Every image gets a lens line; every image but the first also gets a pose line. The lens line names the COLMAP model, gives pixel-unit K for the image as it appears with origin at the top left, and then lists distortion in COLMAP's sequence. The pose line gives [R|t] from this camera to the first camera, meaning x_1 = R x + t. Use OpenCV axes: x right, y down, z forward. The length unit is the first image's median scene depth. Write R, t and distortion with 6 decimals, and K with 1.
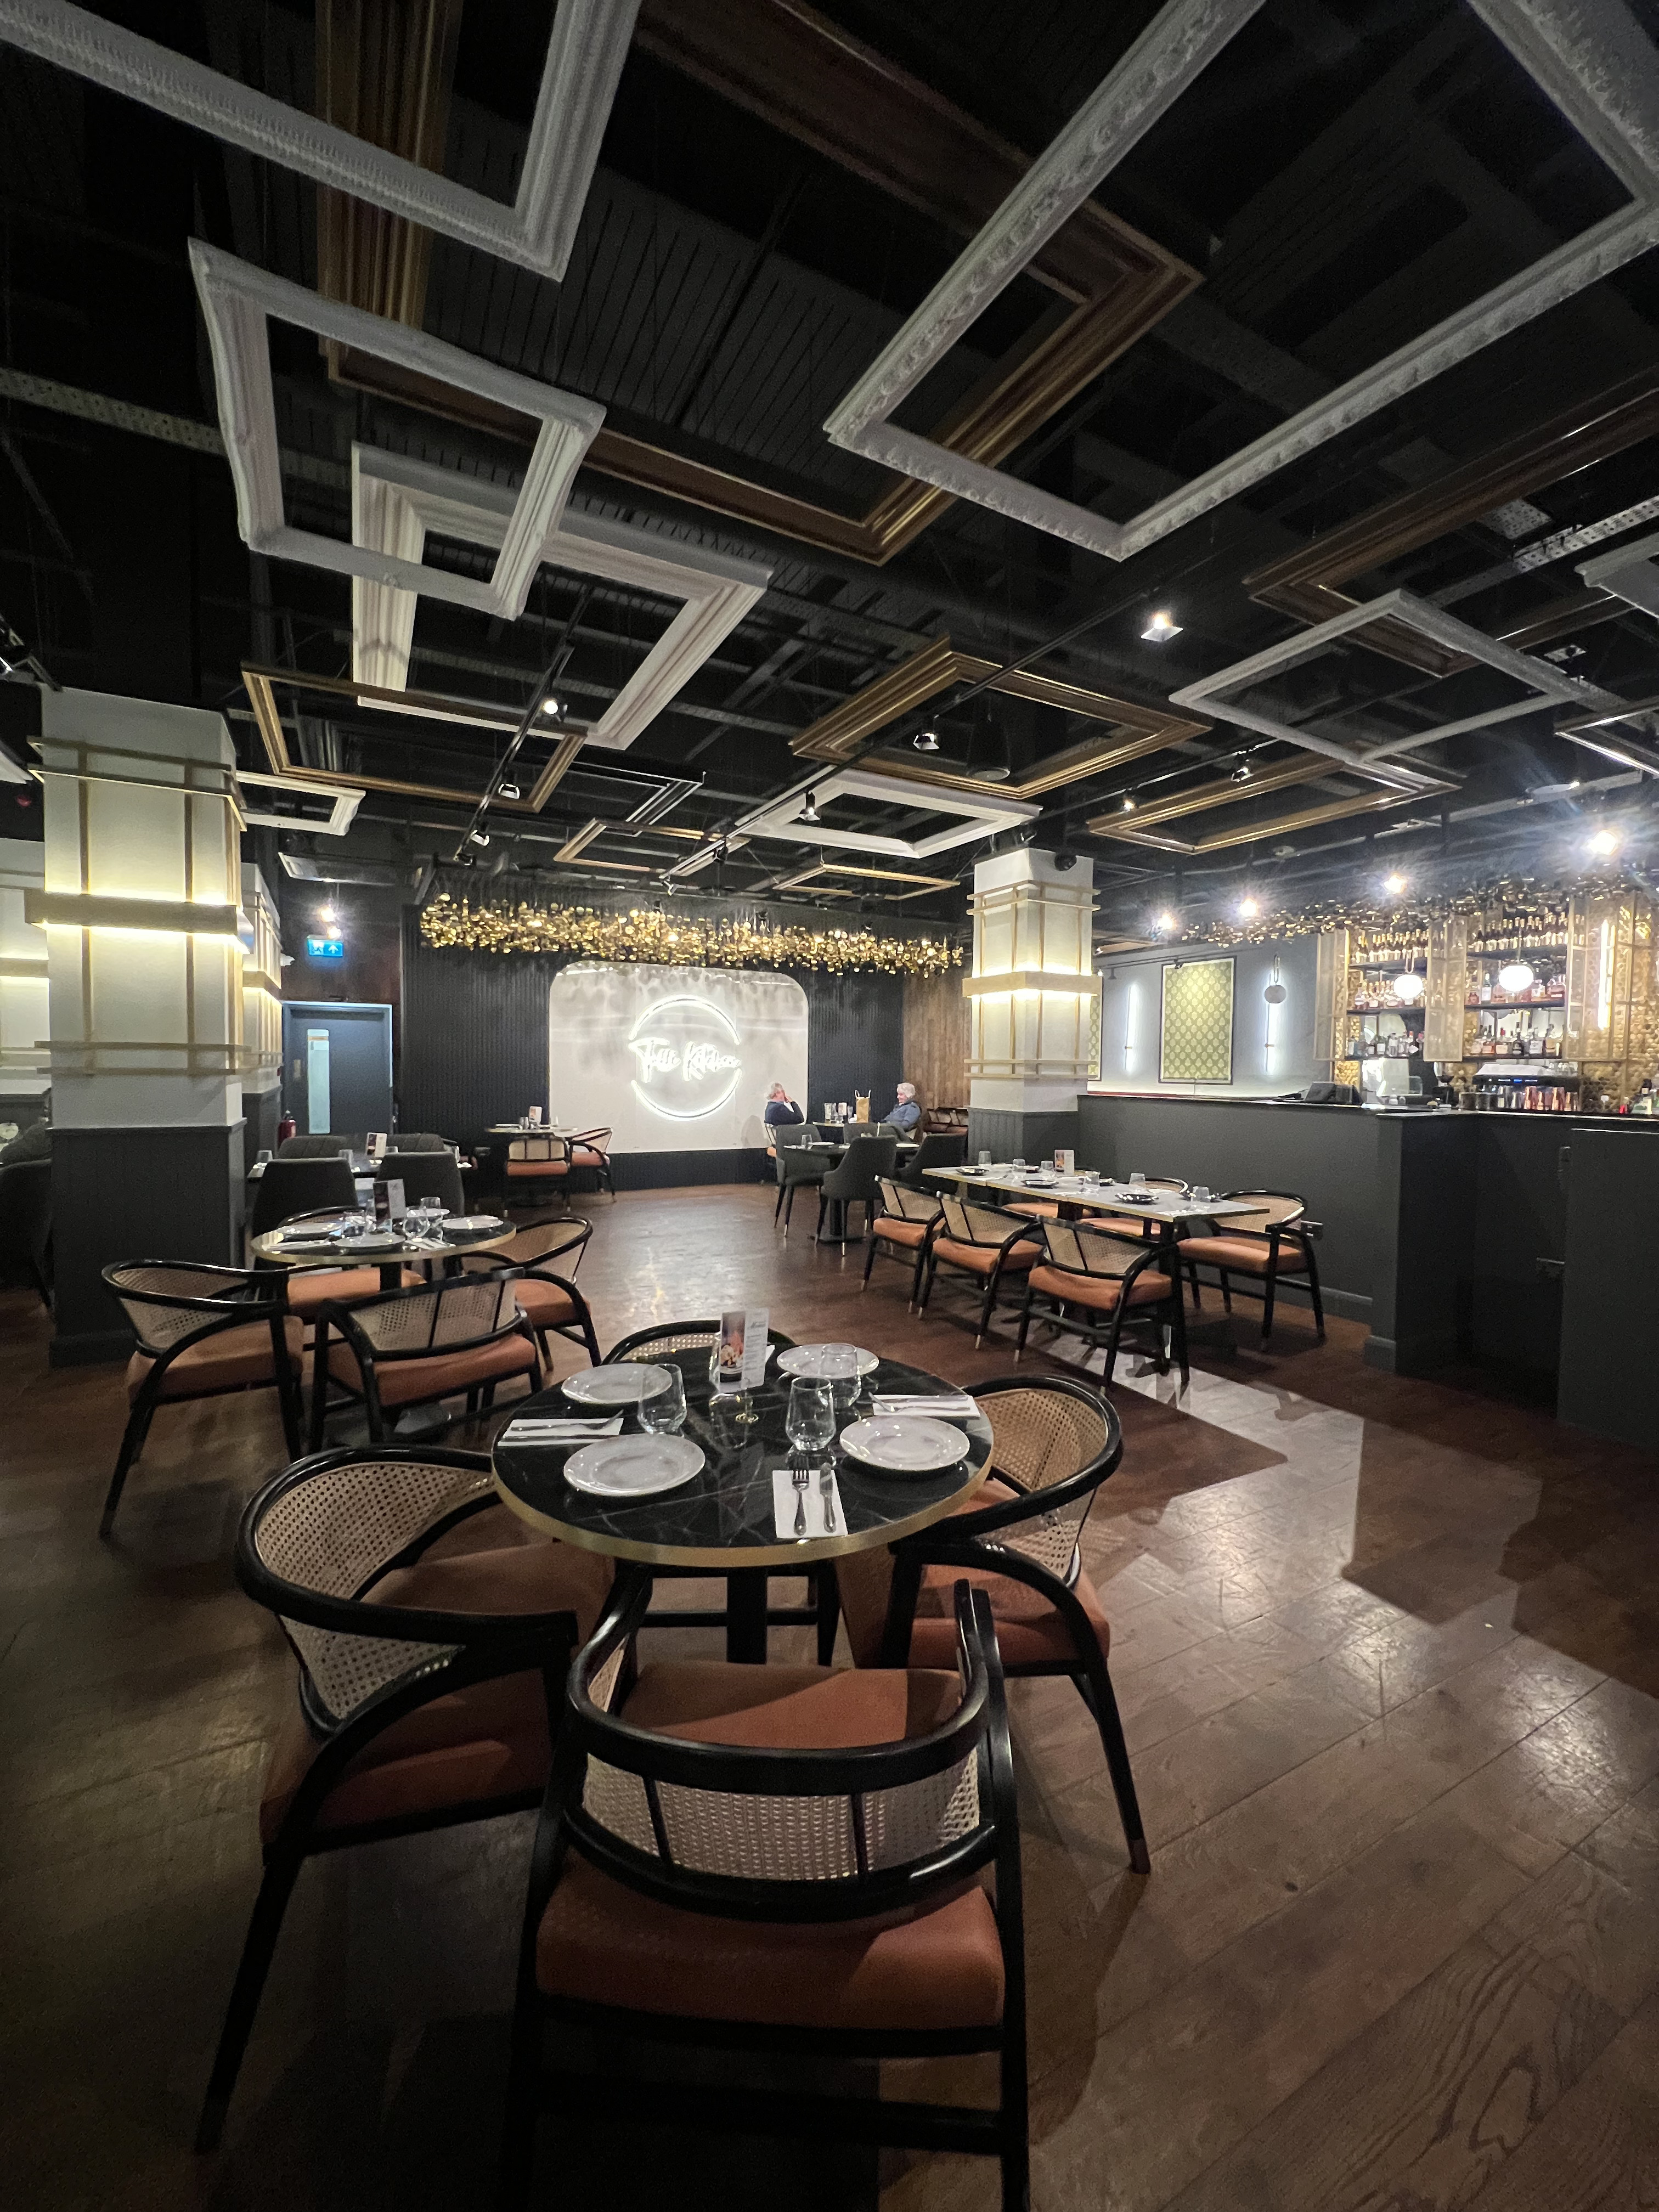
lens RADIAL K [[888.1, 0, 837.8], [0, 888.1, 1102.8], [0, 0, 1]] dist [0.001059, 0.000009]
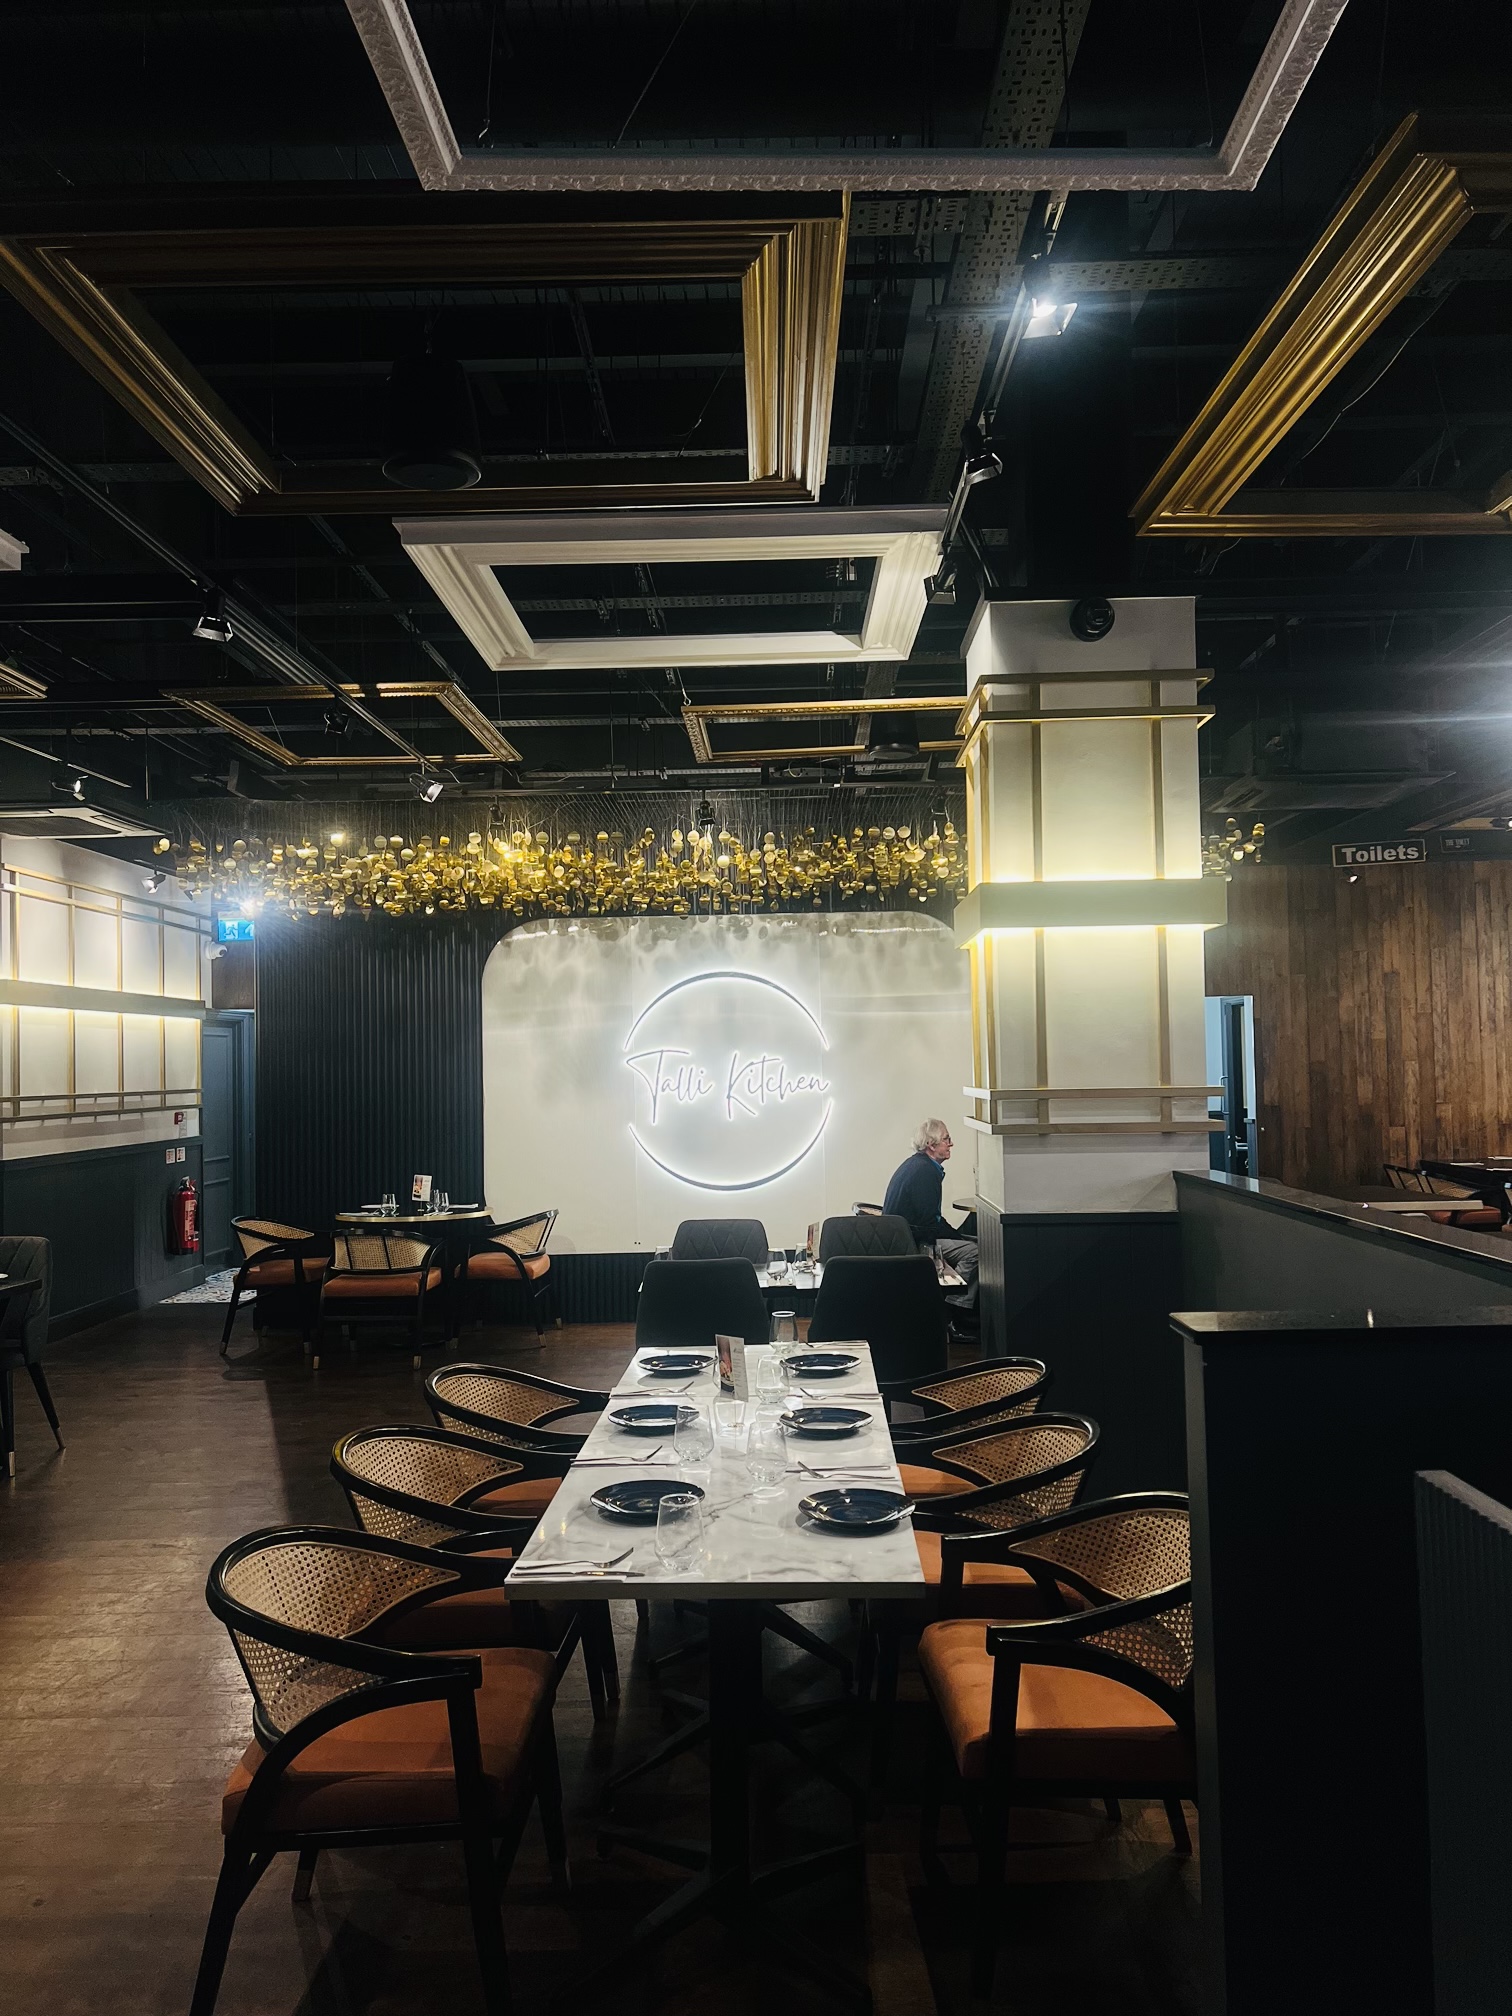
lens RADIAL K [[1494.0, 0, 752.9], [0, 1494.0, 1009.6], [0, 0, 1]] dist [0.010051, 0.000774]
pose [[0.855575, -0.045287, -0.515694, 0.330795], [0.005920, 0.996957, -0.077727, -0.021698], [0.517644, 0.063448, 0.853240, 0.220759]]
